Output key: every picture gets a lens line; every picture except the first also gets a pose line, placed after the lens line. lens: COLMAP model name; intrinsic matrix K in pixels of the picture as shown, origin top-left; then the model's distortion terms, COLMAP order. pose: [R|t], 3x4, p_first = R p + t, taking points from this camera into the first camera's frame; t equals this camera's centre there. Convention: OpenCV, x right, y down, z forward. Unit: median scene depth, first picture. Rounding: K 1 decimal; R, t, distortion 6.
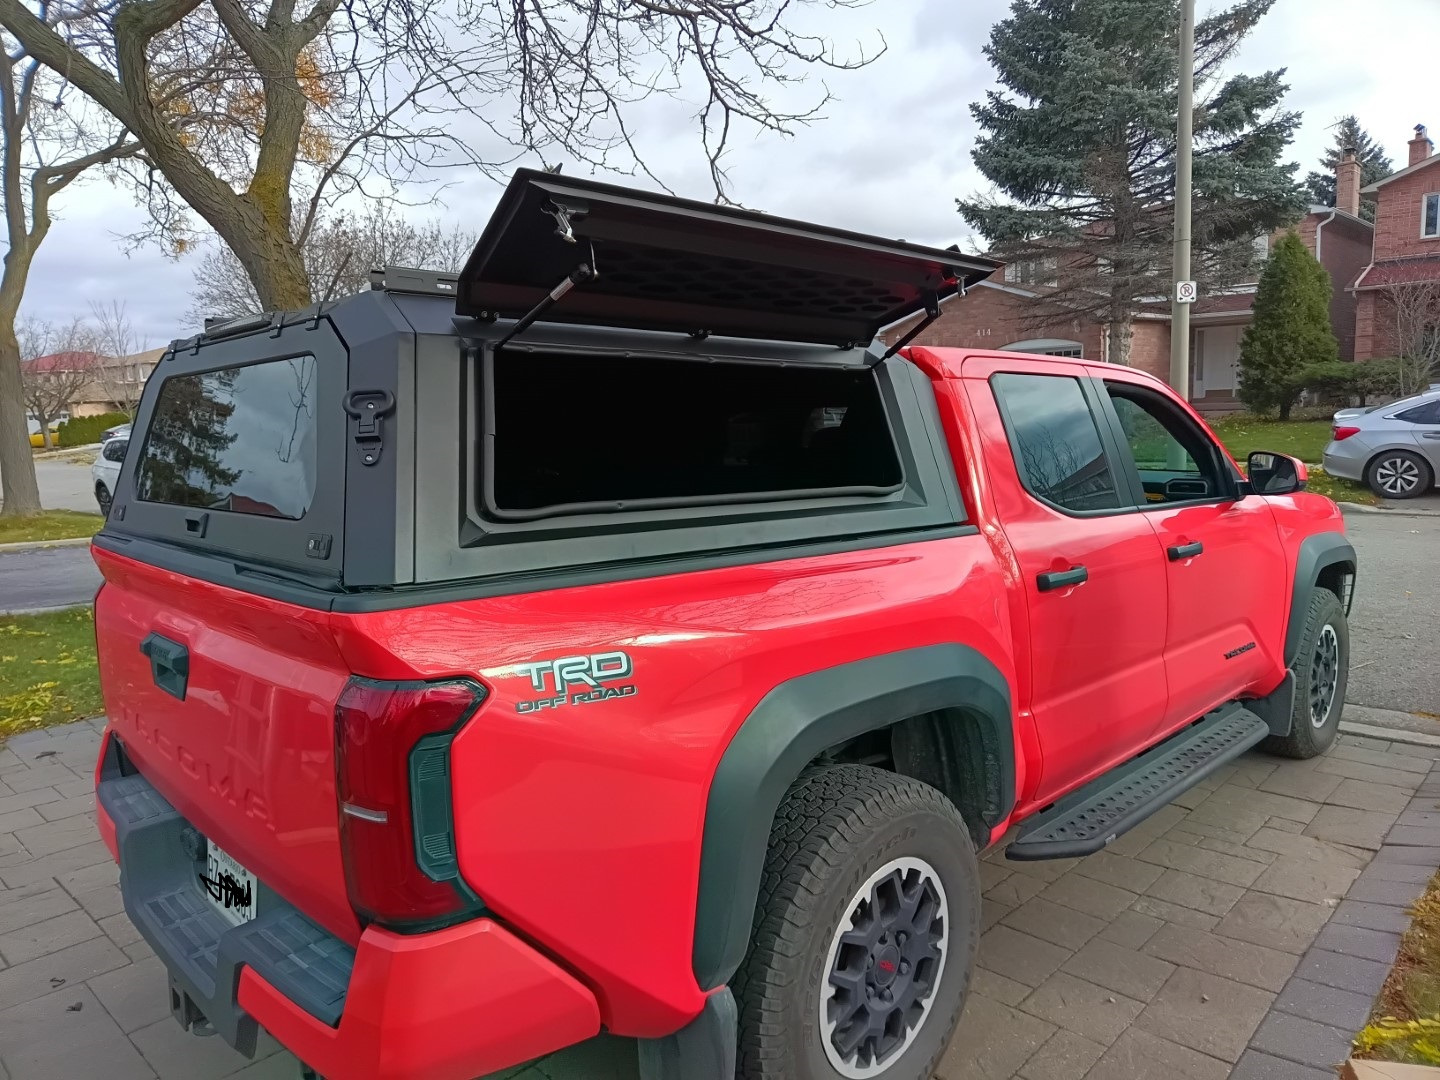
lens RADIAL K [[1079.3, 0, 720.0], [0, 1079.3, 540.0], [0, 0, 1]] dist [0.072624, -0.002517]
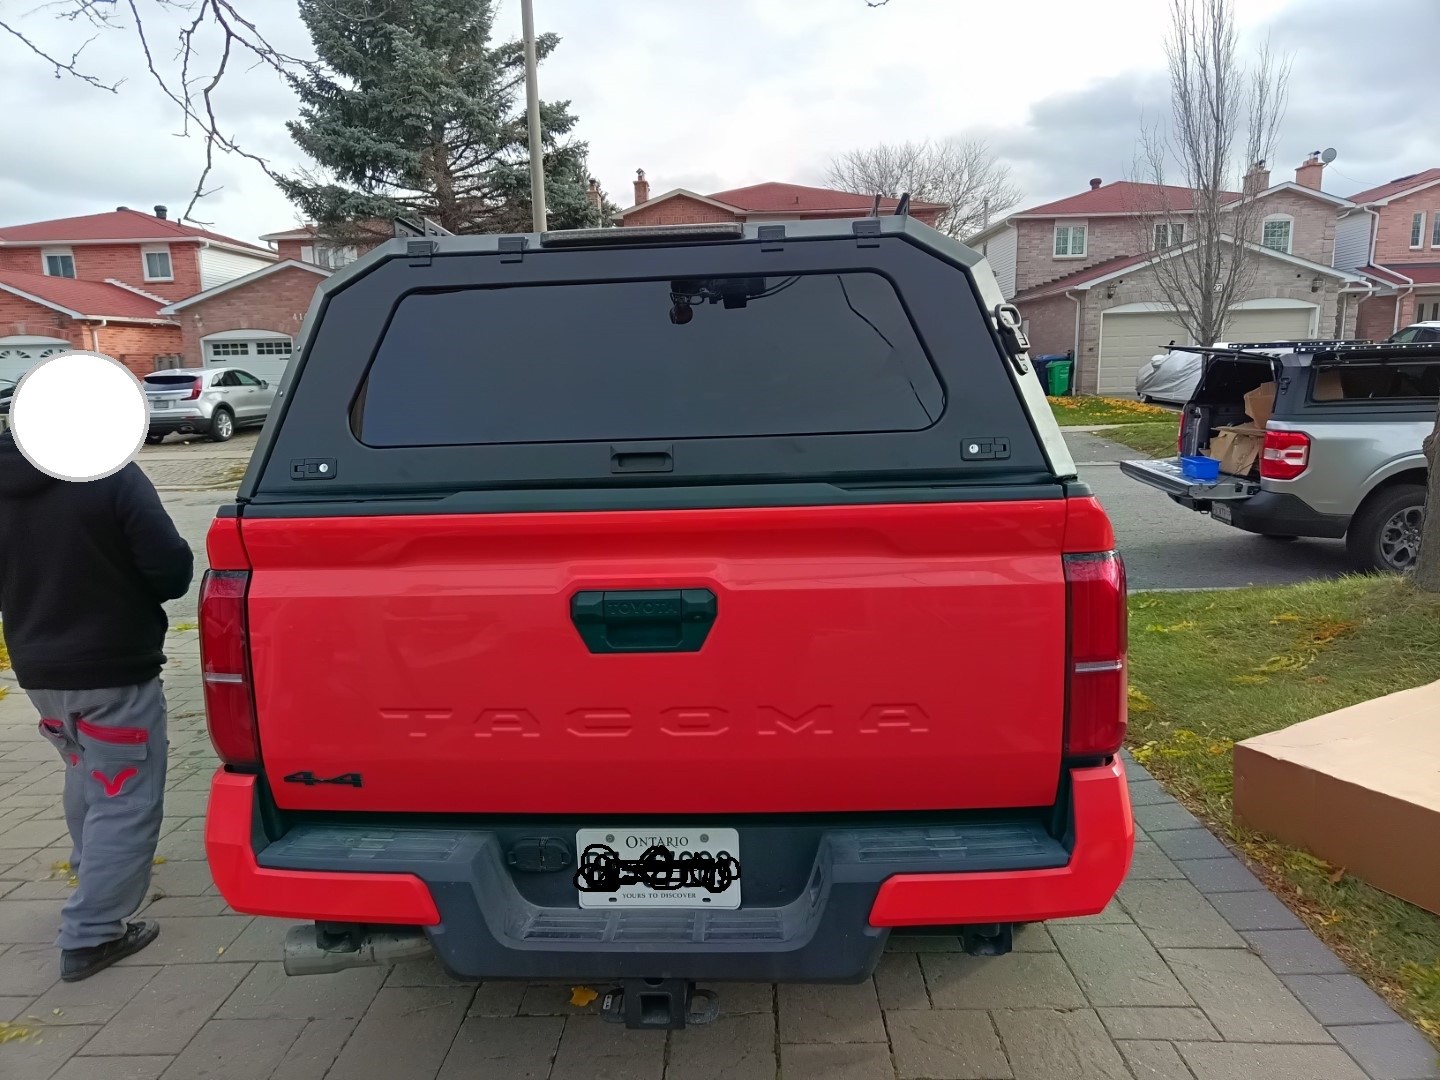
lens RADIAL K [[1153.0, 0, 720.0], [0, 1153.0, 540.0], [0, 0, 1]] dist [0.000534, 0.000838]
pose [[0.722984, -0.082688, 0.685898, -0.213835], [0.092171, 0.995481, 0.022856, 0.007028], [-0.684689, 0.046696, 0.727338, 0.060365]]
